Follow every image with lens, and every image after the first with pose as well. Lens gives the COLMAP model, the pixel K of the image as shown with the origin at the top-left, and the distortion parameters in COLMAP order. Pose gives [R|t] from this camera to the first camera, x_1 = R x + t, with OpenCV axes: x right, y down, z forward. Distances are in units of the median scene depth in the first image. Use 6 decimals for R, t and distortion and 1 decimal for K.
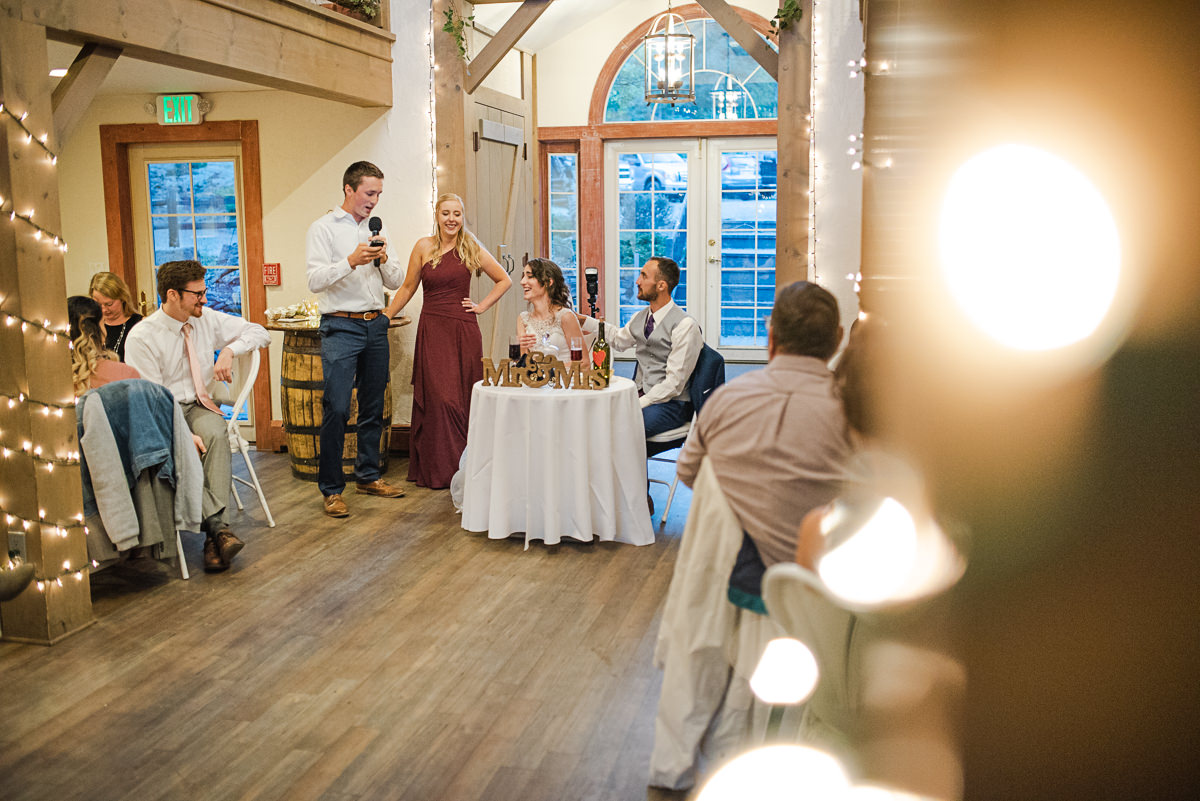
lens RADIAL K [[1143.2, 0, 605.2], [0, 1143.2, 398.0], [0, 0, 1]] dist [-0.036572, 0.000000]
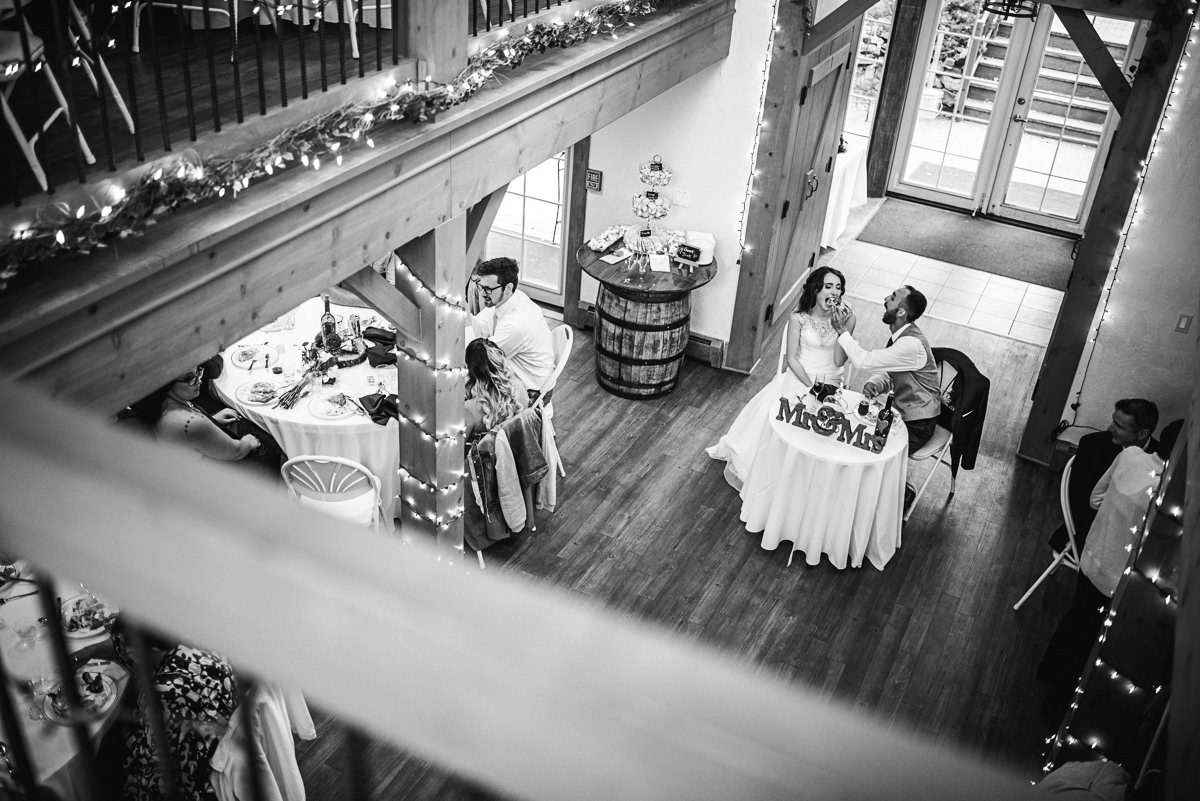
lens RADIAL K [[1143.2, 0, 595.1], [0, 1143.2, 399.8], [0, 0, 1]] dist [-0.036572, 0.000000]
pose [[0.968331, 0.186555, -0.165931, -0.079685], [-0.109369, 0.914387, 0.389789, -0.381446], [0.224442, -0.359297, 0.905832, -0.071956]]
